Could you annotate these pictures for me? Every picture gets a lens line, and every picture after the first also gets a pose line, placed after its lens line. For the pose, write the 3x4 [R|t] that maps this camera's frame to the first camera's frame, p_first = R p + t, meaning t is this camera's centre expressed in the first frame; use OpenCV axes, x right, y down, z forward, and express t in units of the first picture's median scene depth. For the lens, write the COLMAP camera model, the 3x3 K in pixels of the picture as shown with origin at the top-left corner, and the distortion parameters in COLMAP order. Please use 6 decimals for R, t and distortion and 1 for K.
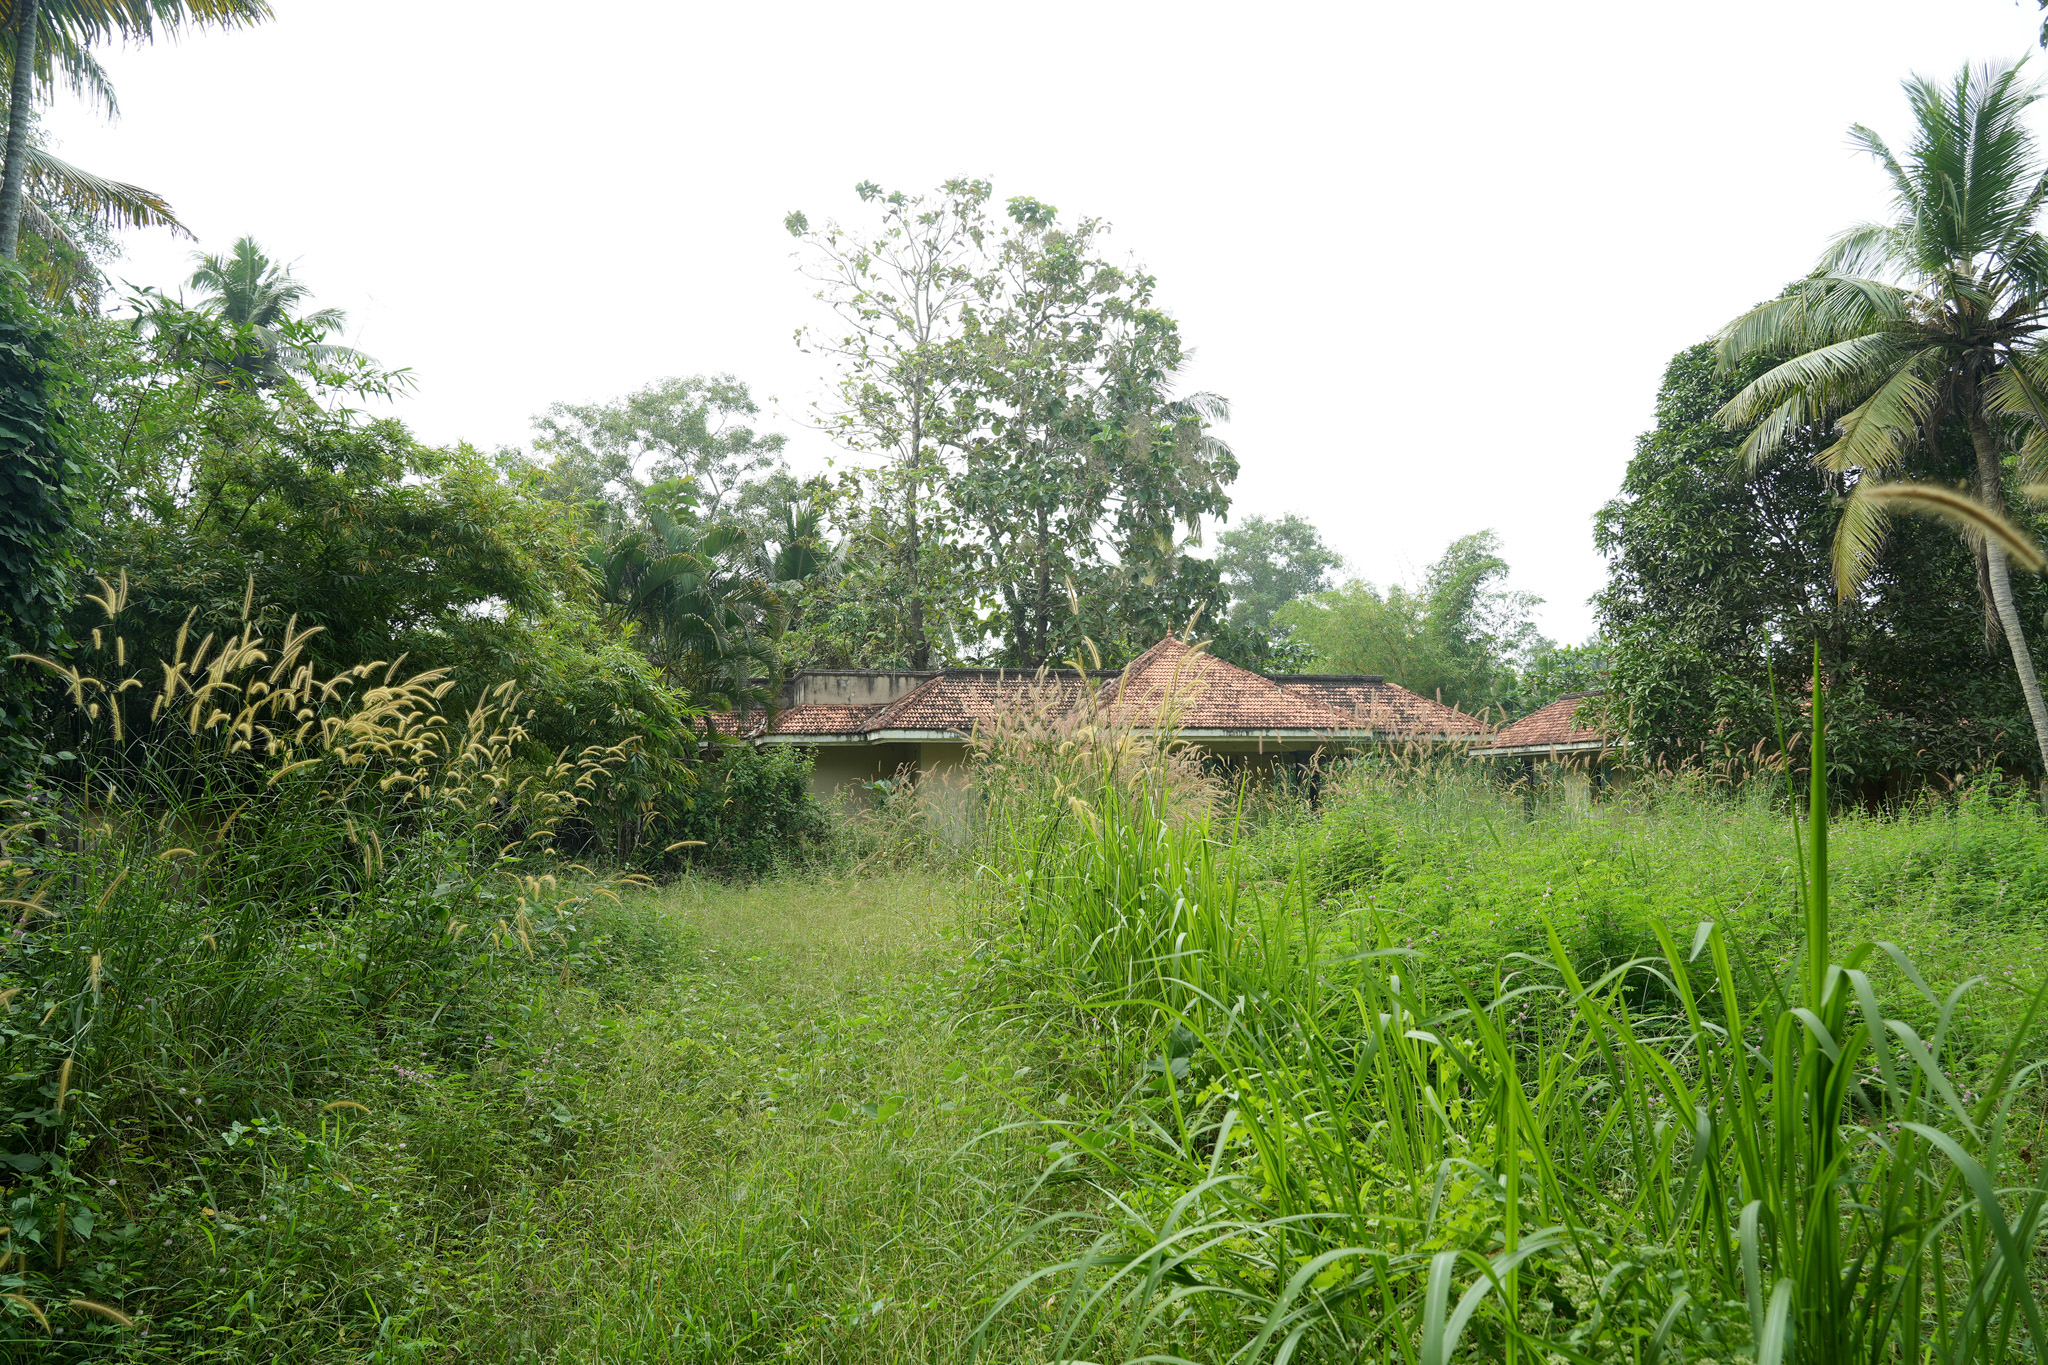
lens RADIAL K [[1331.1, 0, 1007.8], [0, 1331.1, 676.9], [0, 0, 1]] dist [-0.024498, 0.010036]
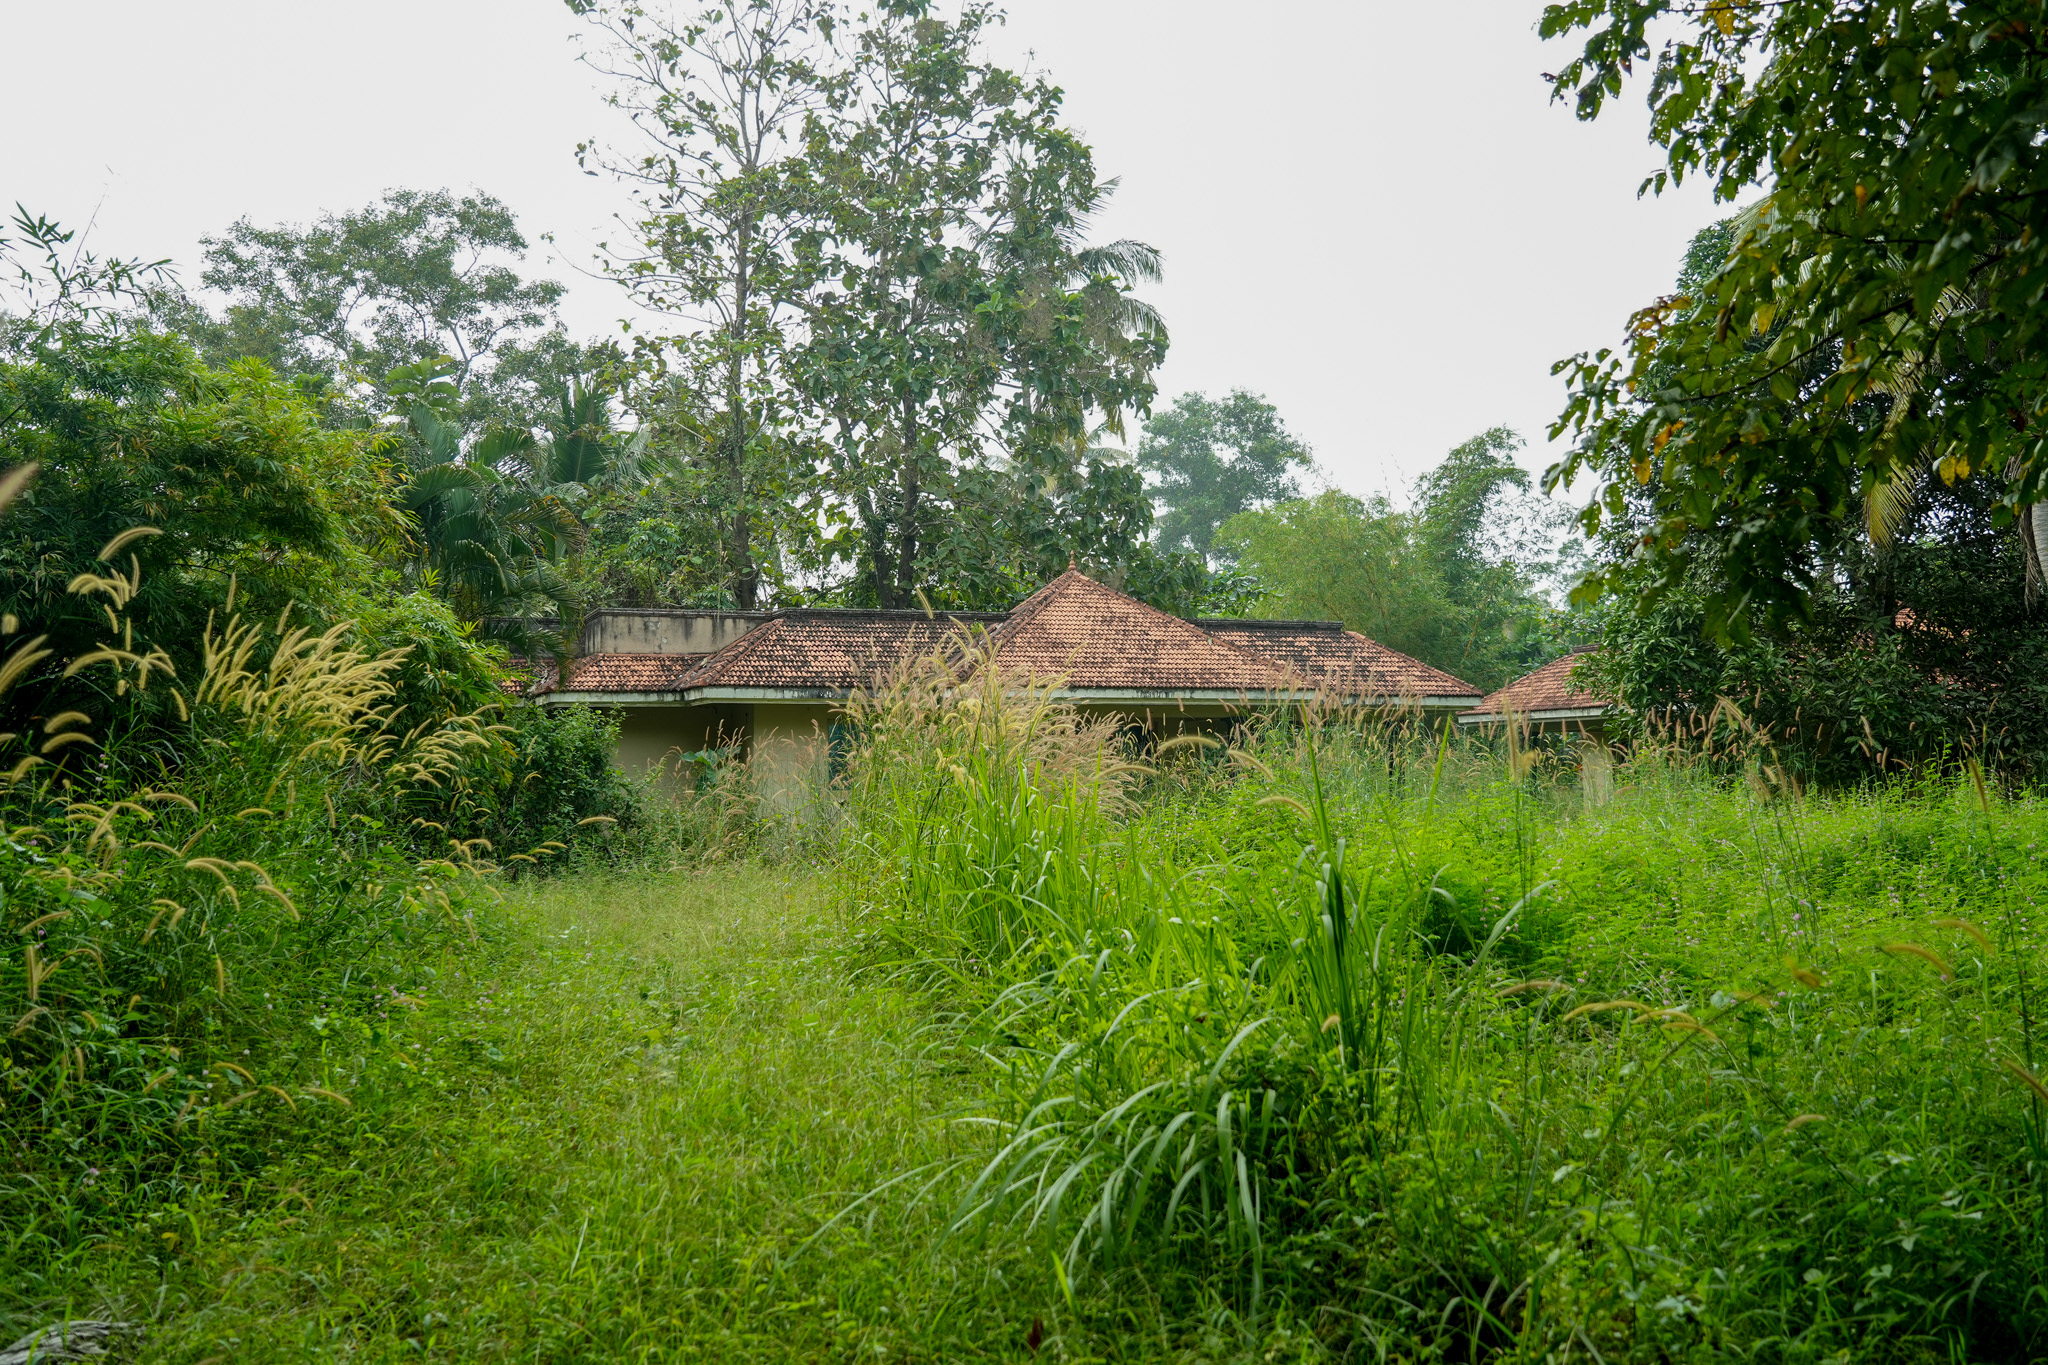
lens RADIAL K [[2009.3, 0, 1037.1], [0, 2009.3, 668.7], [0, 0, 1]] dist [0.039083, 0.000000]
pose [[0.995221, 0.008765, 0.097253, -0.011892], [-0.012423, 0.999235, 0.037072, -0.013326], [-0.096854, -0.038103, 0.994569, -0.151547]]
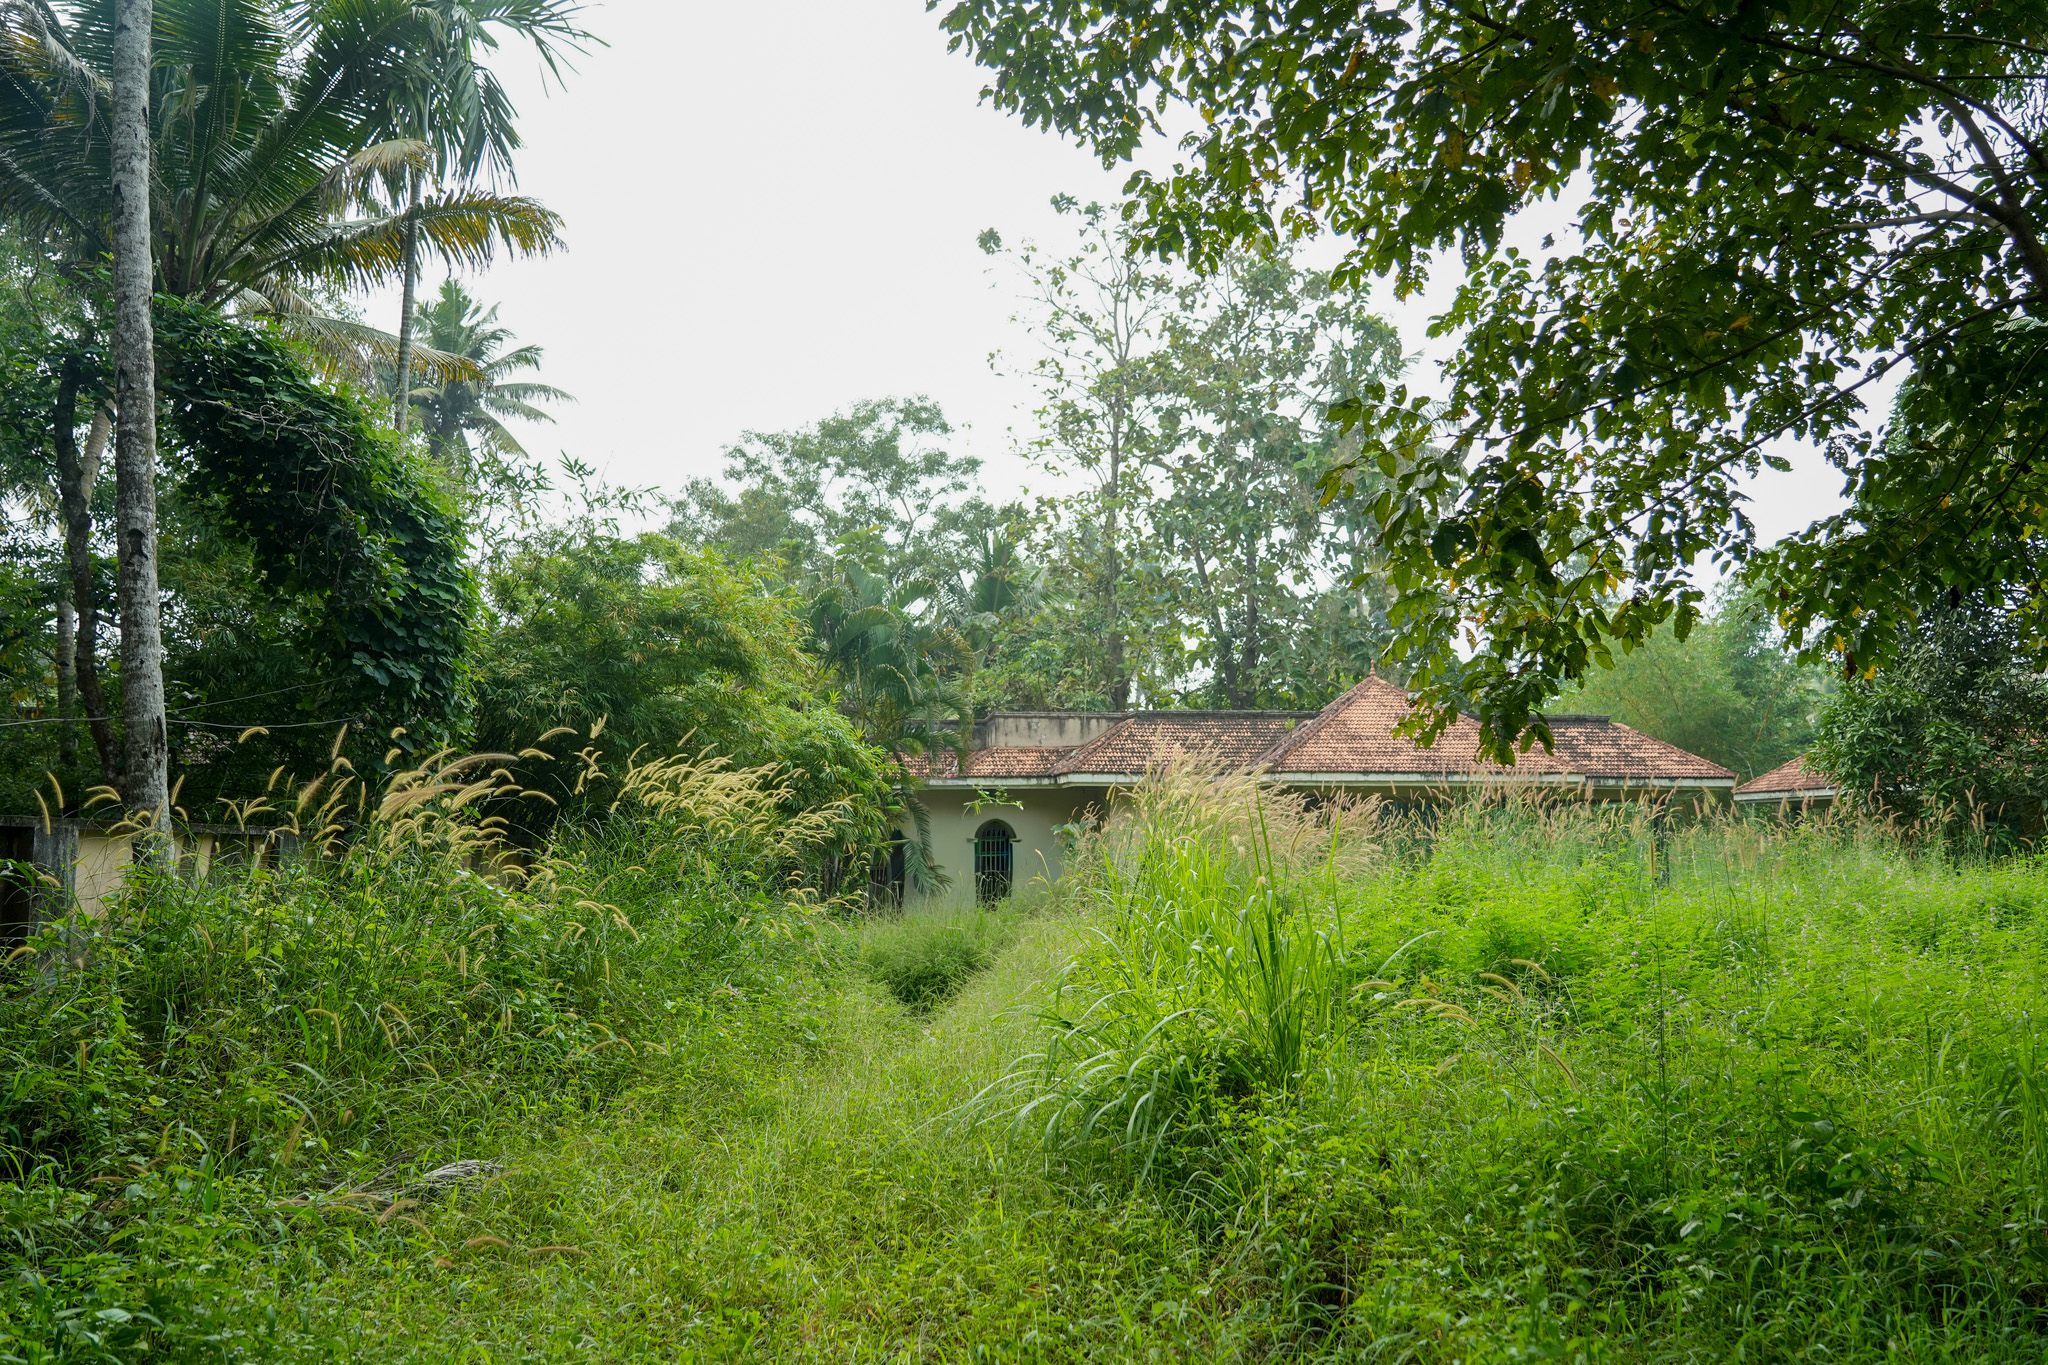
lens RADIAL K [[1721.6, 0, 1031.3], [0, 1721.6, 690.2], [0, 0, 1]] dist [-0.029291, -0.000160]
pose [[0.989228, -0.002582, -0.146357, 0.050645], [0.003222, 0.999986, 0.004139, -0.021807], [0.146344, -0.004566, 0.989223, -0.222085]]
